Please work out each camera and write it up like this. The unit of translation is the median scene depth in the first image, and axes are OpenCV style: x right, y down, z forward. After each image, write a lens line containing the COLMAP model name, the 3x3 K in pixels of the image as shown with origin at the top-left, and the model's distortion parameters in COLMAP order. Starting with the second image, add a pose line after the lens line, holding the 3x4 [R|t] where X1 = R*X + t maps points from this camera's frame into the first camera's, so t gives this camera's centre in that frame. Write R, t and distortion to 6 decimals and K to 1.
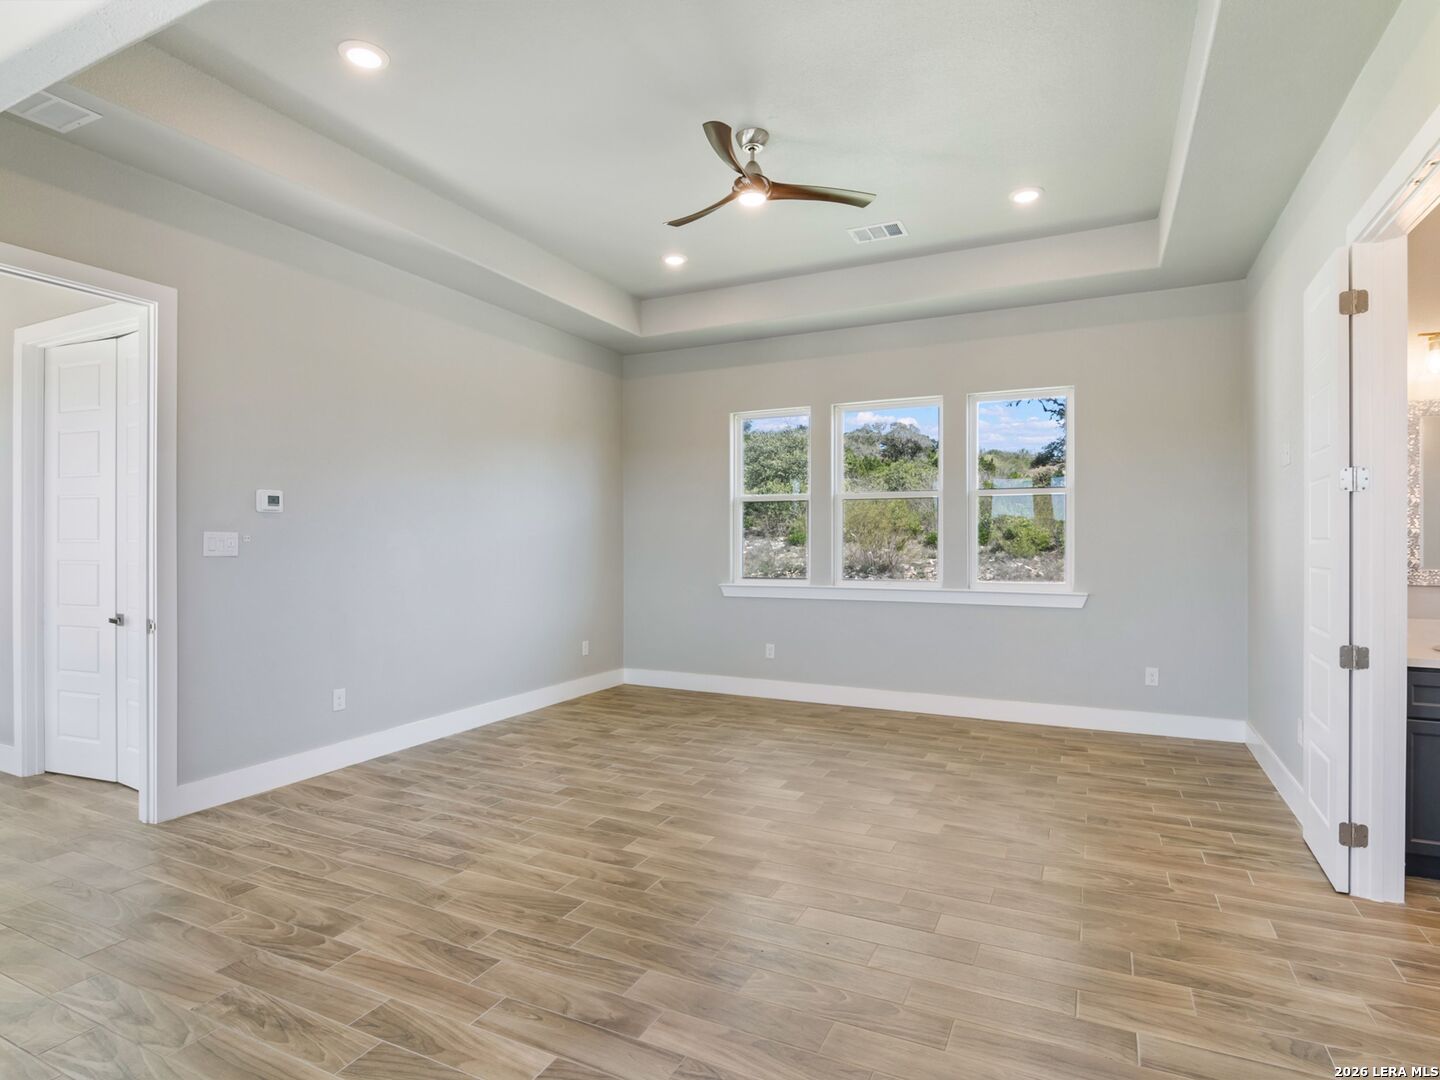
lens RADIAL K [[781.4, 0, 712.8], [0, 781.4, 542.8], [0, 0, 1]] dist [0.004502, -0.006362]
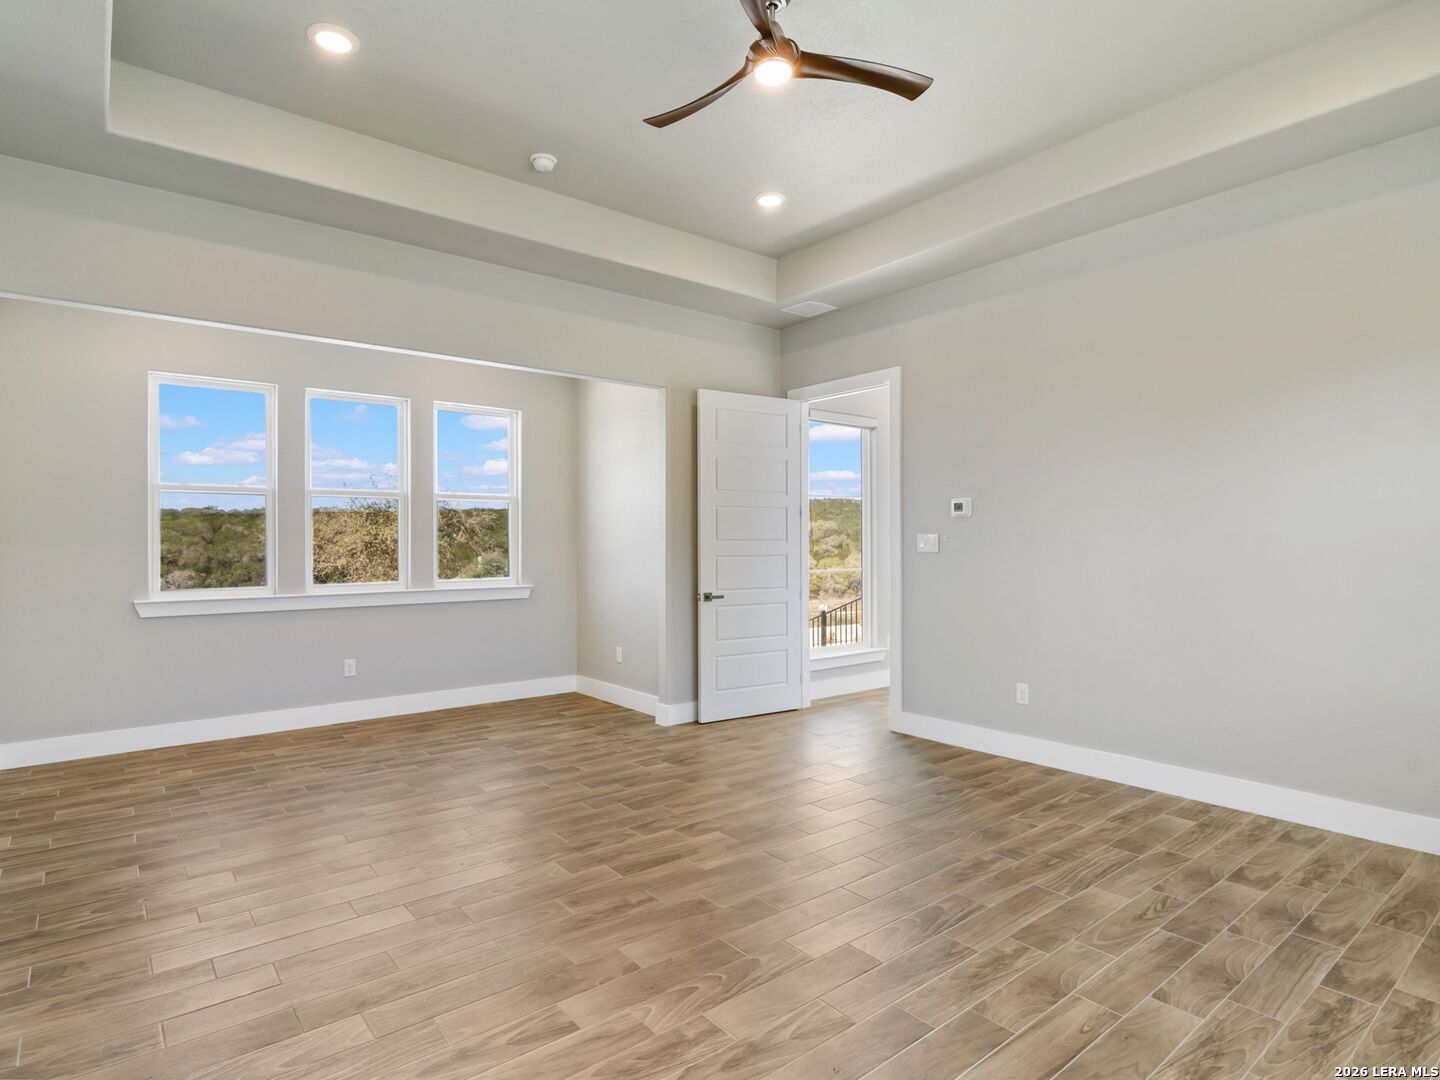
lens RADIAL K [[781.4, 0, 724.8], [0, 781.4, 538.1], [0, 0, 1]] dist [0.004502, -0.006362]
pose [[-0.416229, -0.003714, -0.909252, 0.734231], [0.002378, 0.999984, -0.005173, -0.000893], [0.909257, -0.004315, -0.416213, 1.259074]]
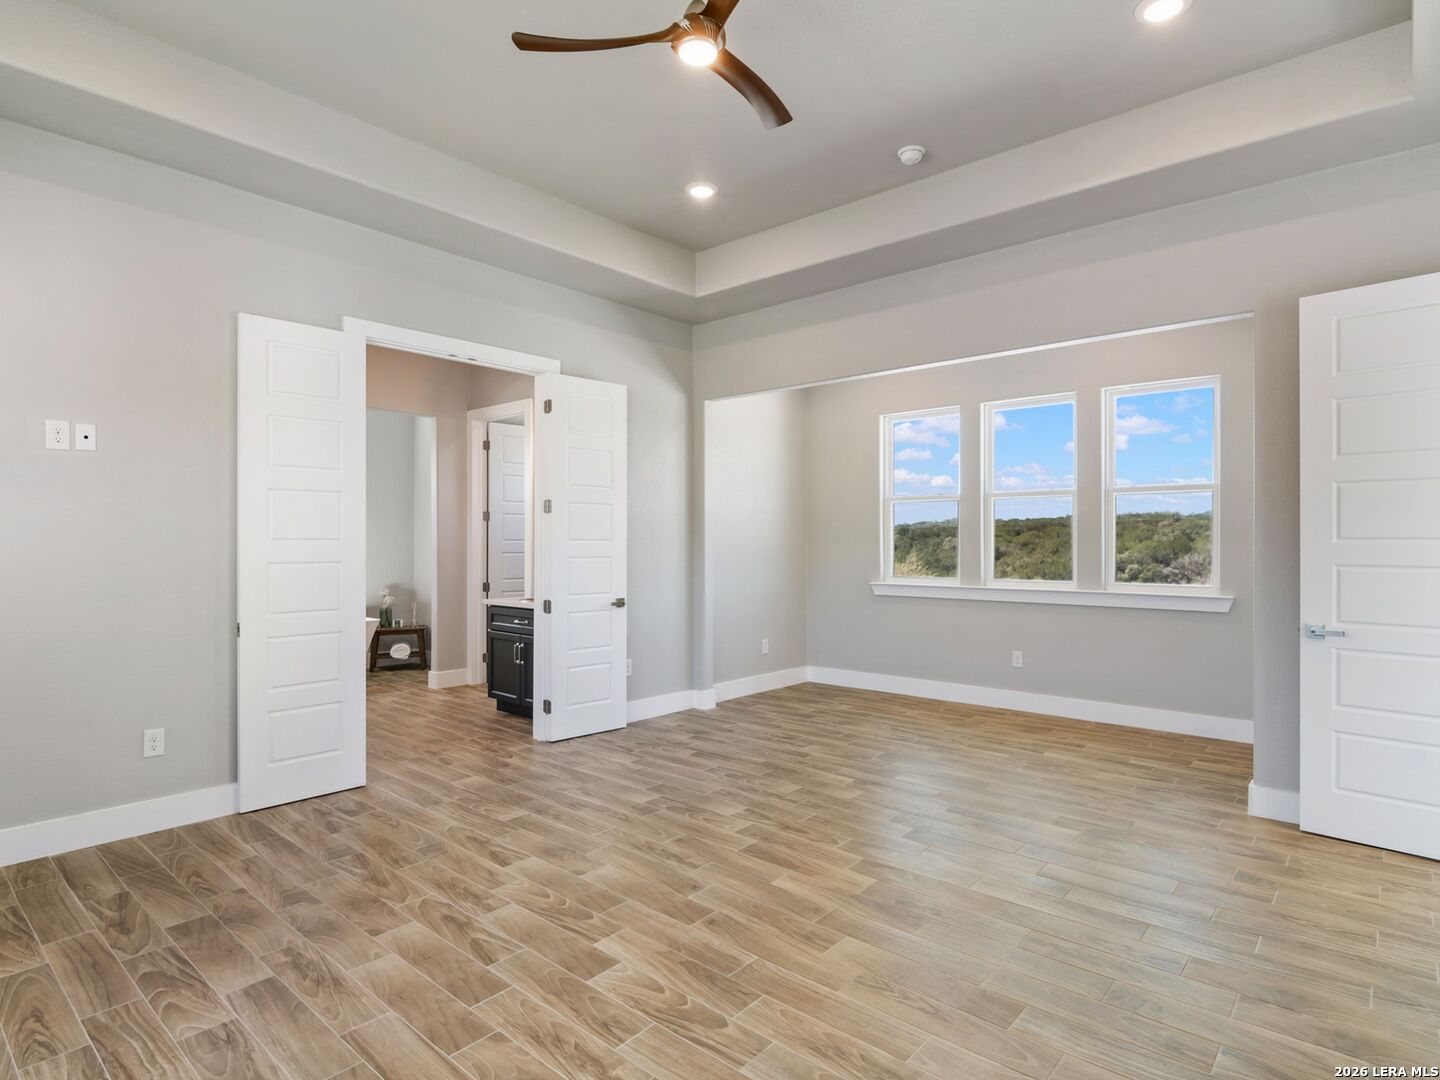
lens RADIAL K [[781.4, 0, 715.6], [0, 781.4, 541.0], [0, 0, 1]] dist [0.004502, -0.006362]
pose [[-0.966108, -0.000452, 0.258138, -0.147022], [-0.000001, 0.999998, 0.001750, -0.004344], [-0.258139, 0.001691, -0.966106, 1.671233]]
